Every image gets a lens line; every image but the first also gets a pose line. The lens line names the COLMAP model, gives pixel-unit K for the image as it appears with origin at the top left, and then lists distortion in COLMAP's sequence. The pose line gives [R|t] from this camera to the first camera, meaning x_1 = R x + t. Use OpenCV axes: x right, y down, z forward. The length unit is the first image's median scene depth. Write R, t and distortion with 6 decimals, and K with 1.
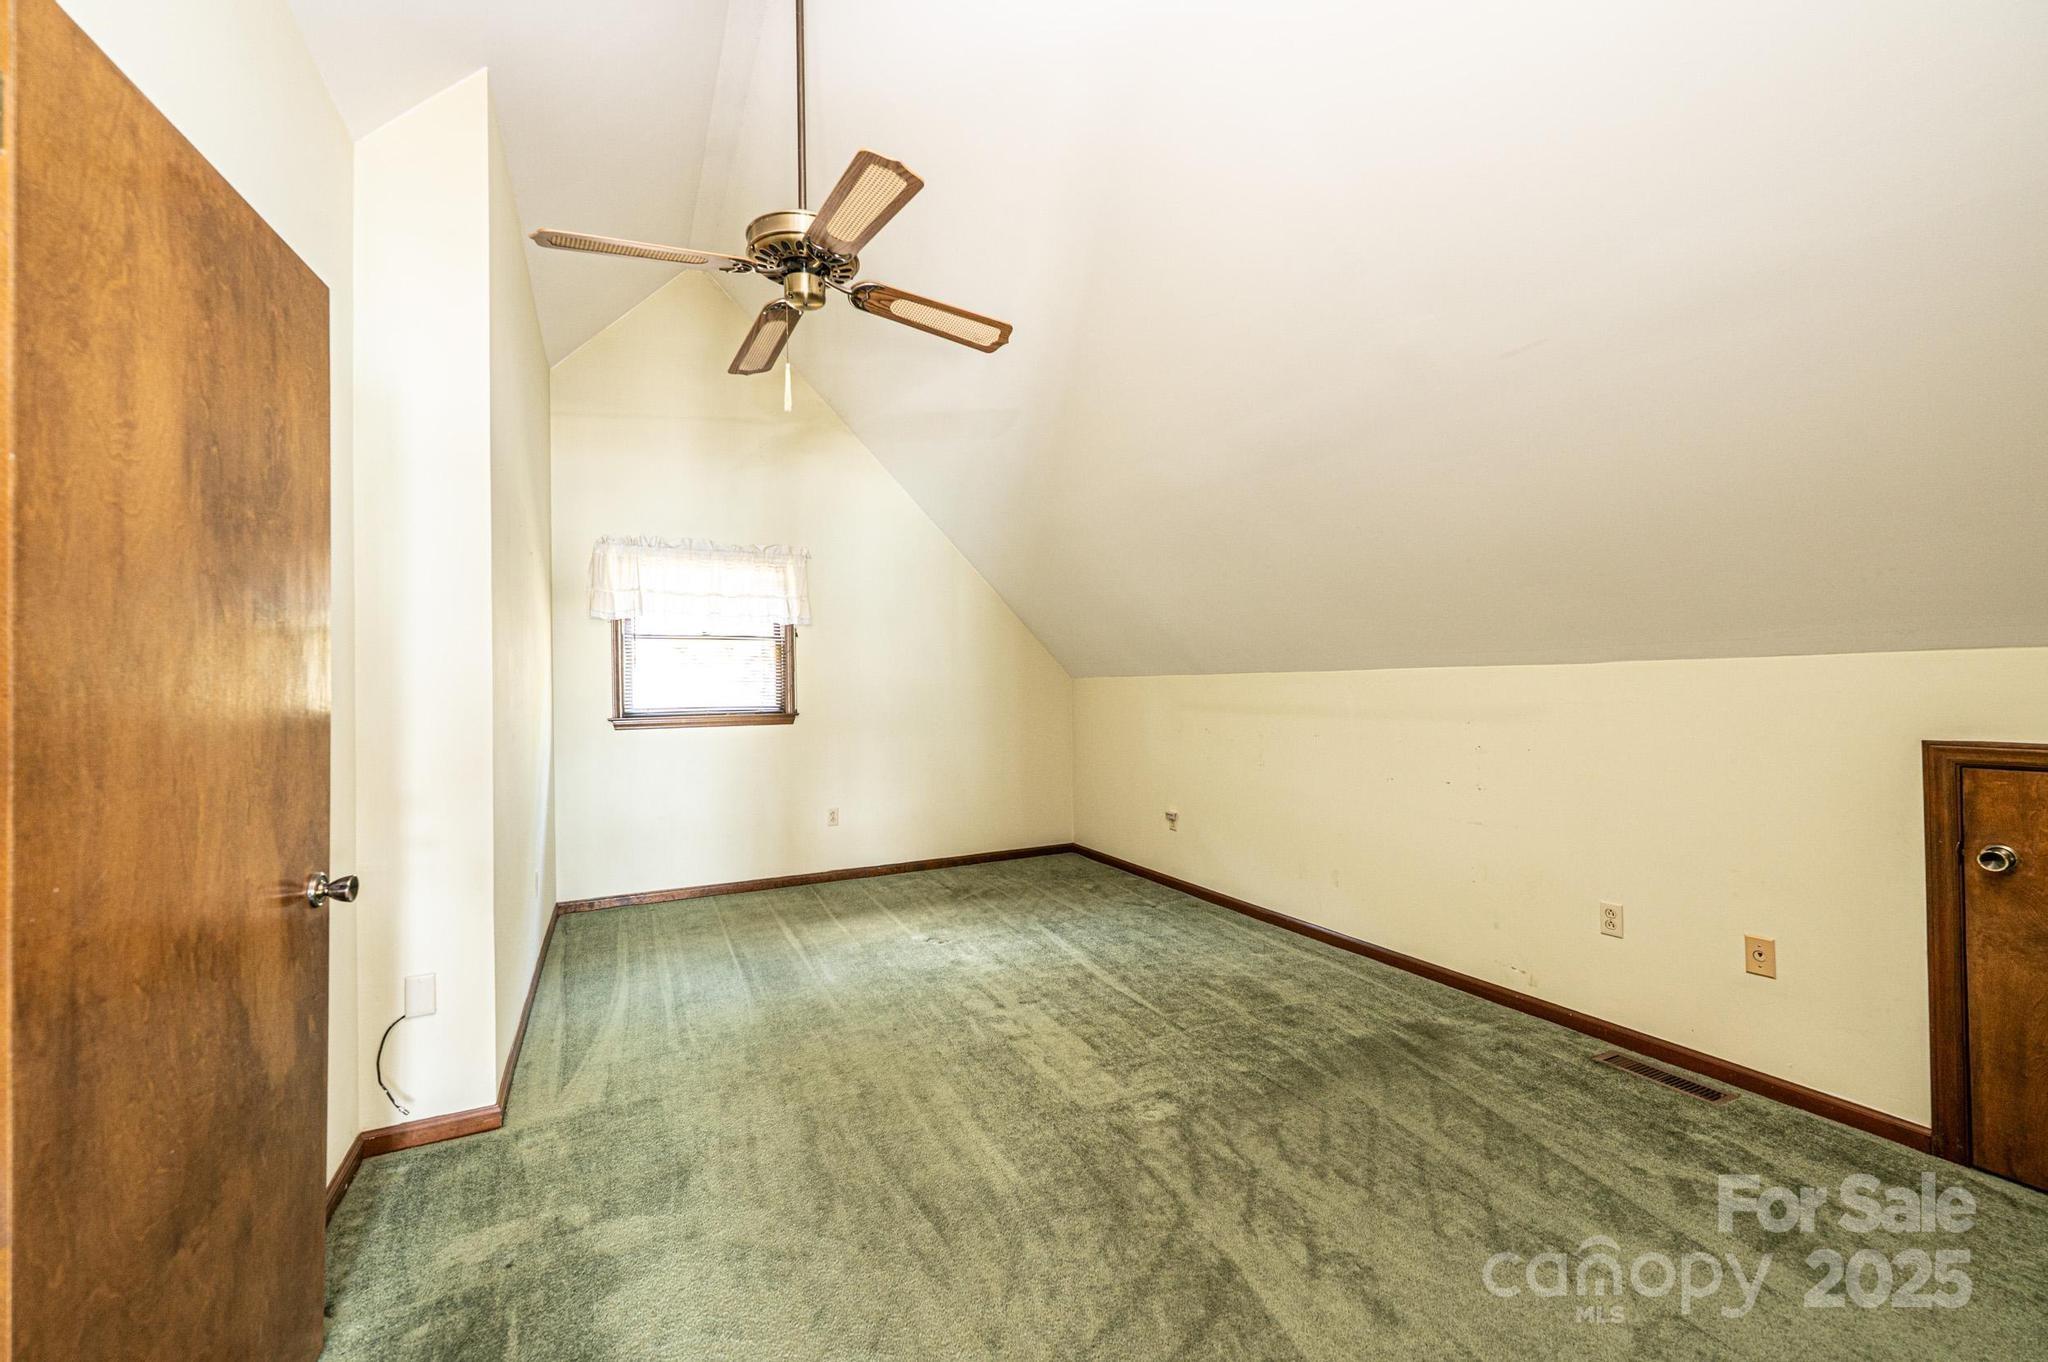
lens RADIAL K [[815.7, 0, 1024.5], [0, 815.7, 672.6], [0, 0, 1]] dist [0.000993, -0.000188]
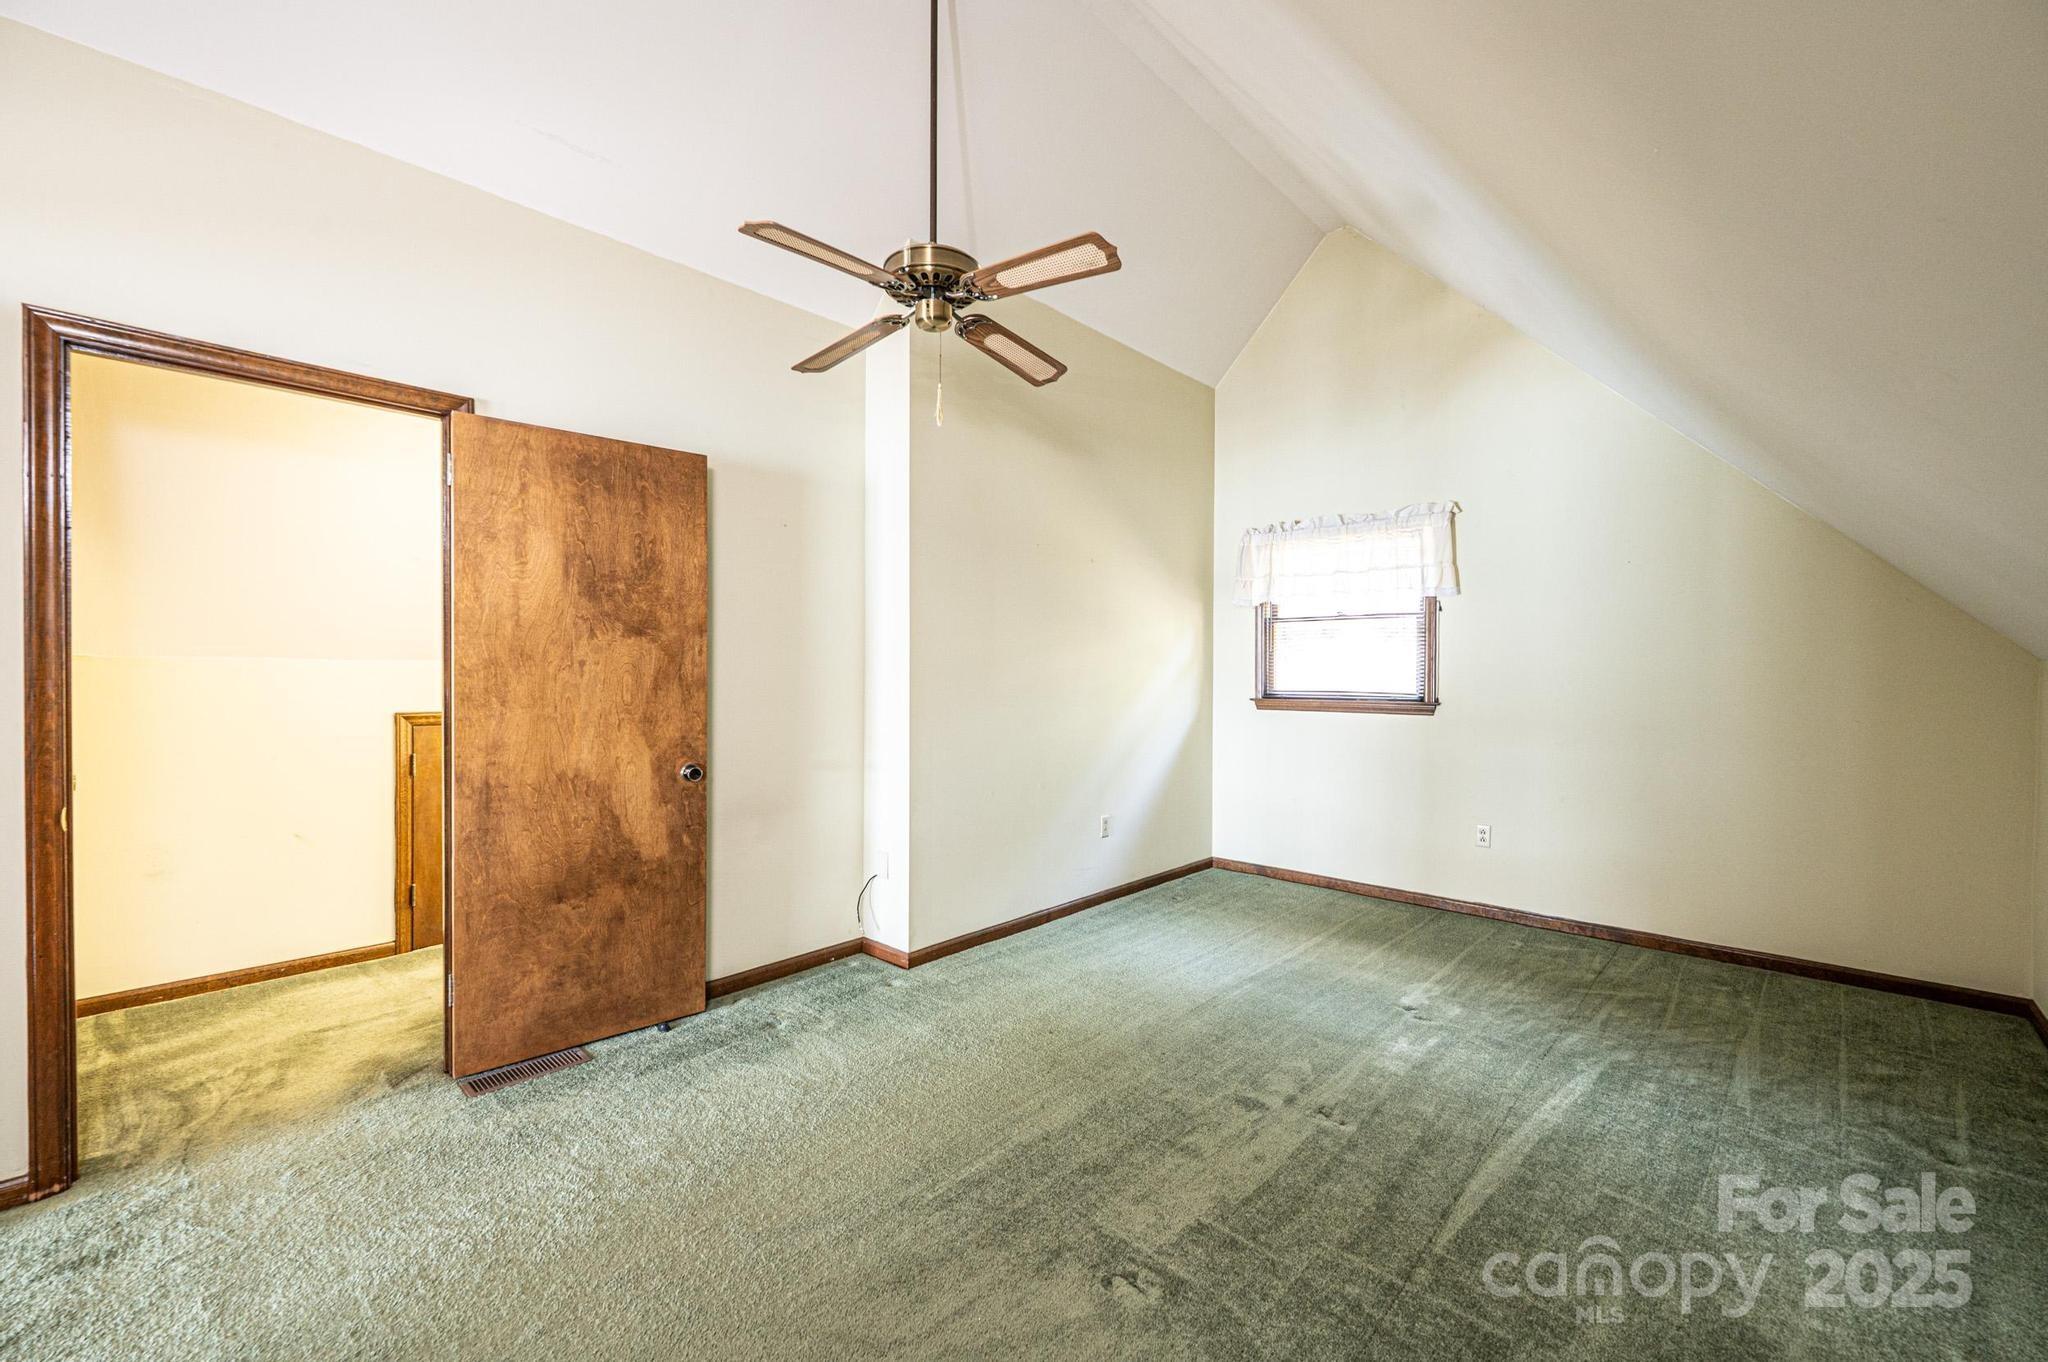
lens RADIAL K [[815.7, 0, 1024.5], [0, 815.7, 675.6], [0, 0, 1]] dist [0.000993, -0.000188]
pose [[0.342990, 0.020244, -0.939121, 0.450028], [0.007698, 0.999674, 0.024361, -0.001759], [0.939308, -0.015585, 0.342722, 0.396966]]
